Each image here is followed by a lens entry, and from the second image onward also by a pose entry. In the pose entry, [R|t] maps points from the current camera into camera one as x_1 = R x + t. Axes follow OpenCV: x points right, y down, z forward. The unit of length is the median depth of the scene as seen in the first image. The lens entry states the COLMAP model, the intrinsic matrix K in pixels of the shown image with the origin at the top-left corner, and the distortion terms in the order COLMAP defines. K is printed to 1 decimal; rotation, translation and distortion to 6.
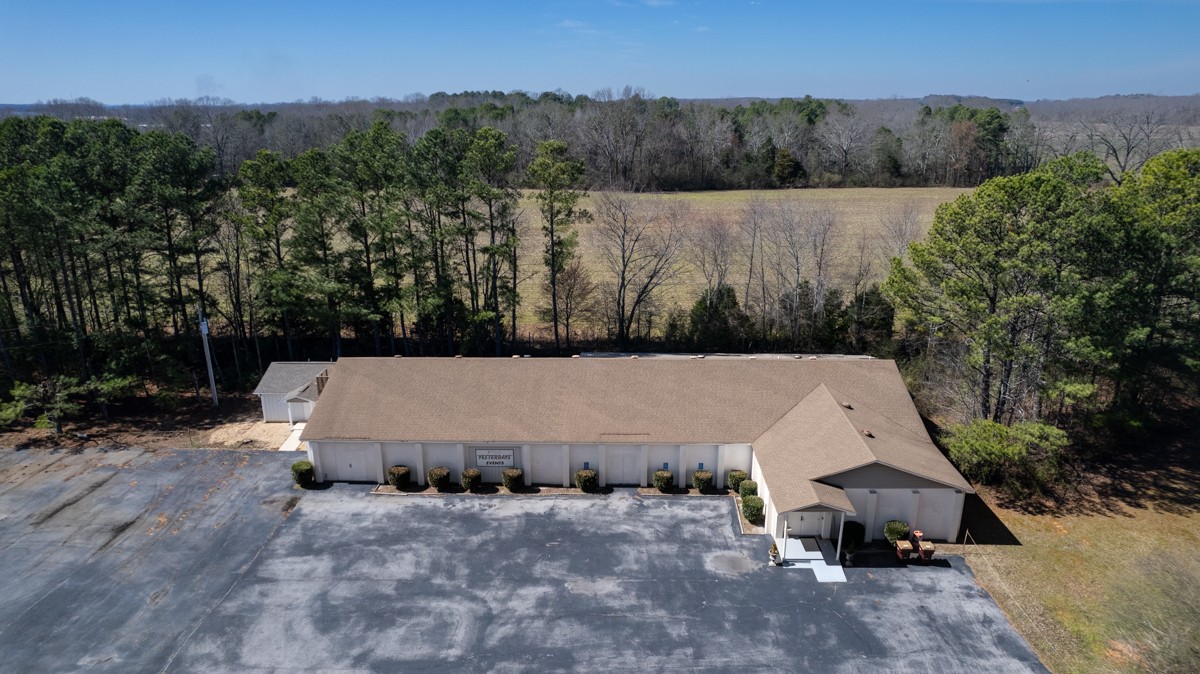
lens RADIAL K [[762.5, 0, 604.1], [0, 762.5, 334.9], [0, 0, 1]] dist [-0.062212, 0.049940]
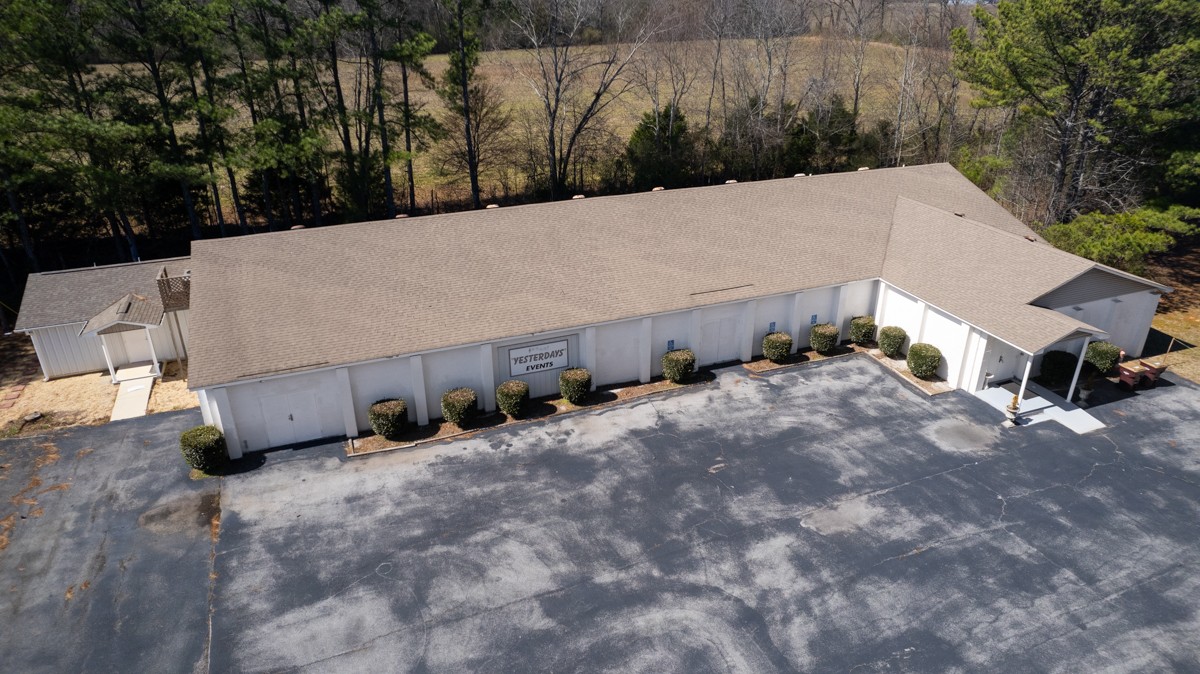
lens RADIAL K [[762.5, 0, 604.1], [0, 762.5, 334.9], [0, 0, 1]] dist [-0.062212, 0.049940]
pose [[0.921274, -0.162171, 0.353489, -0.340056], [0.113443, 0.981443, 0.154601, 0.057891], [-0.372001, -0.102329, 0.922575, 0.445565]]
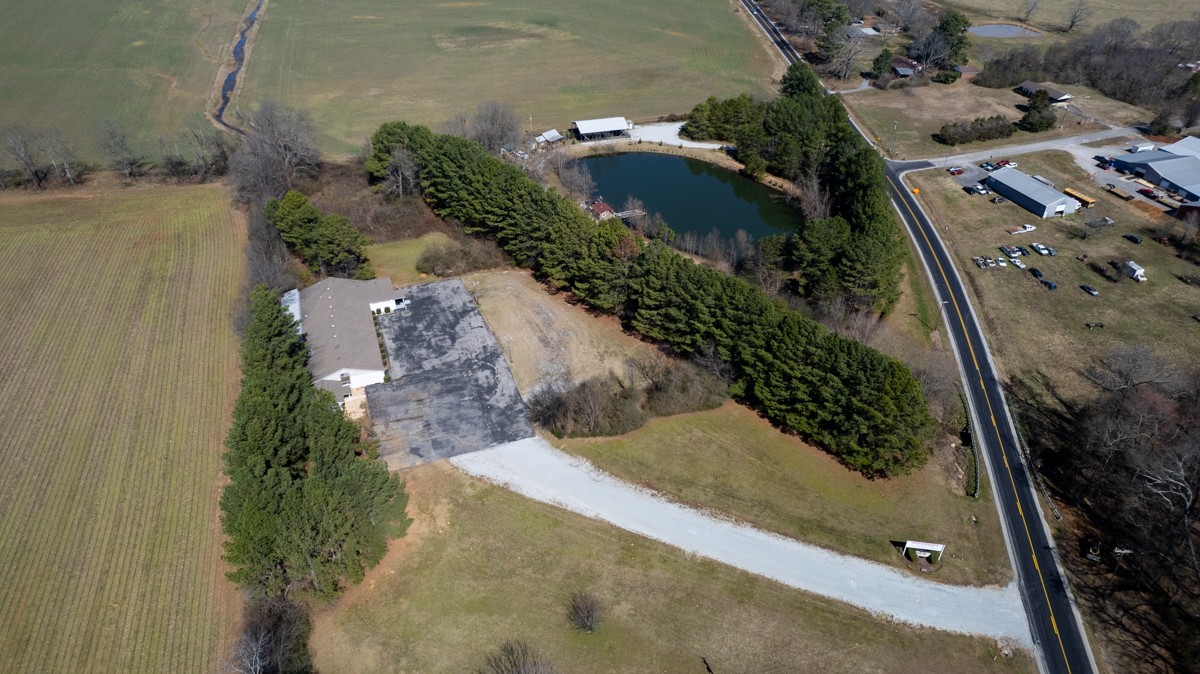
lens RADIAL K [[762.5, 0, 604.1], [0, 762.5, 334.9], [0, 0, 1]] dist [-0.062212, 0.049940]
pose [[-0.368273, -0.529484, 0.764213, -3.494360], [0.268830, 0.726227, 0.632713, -1.982686], [-0.890003, 0.438454, -0.125109, 0.523267]]
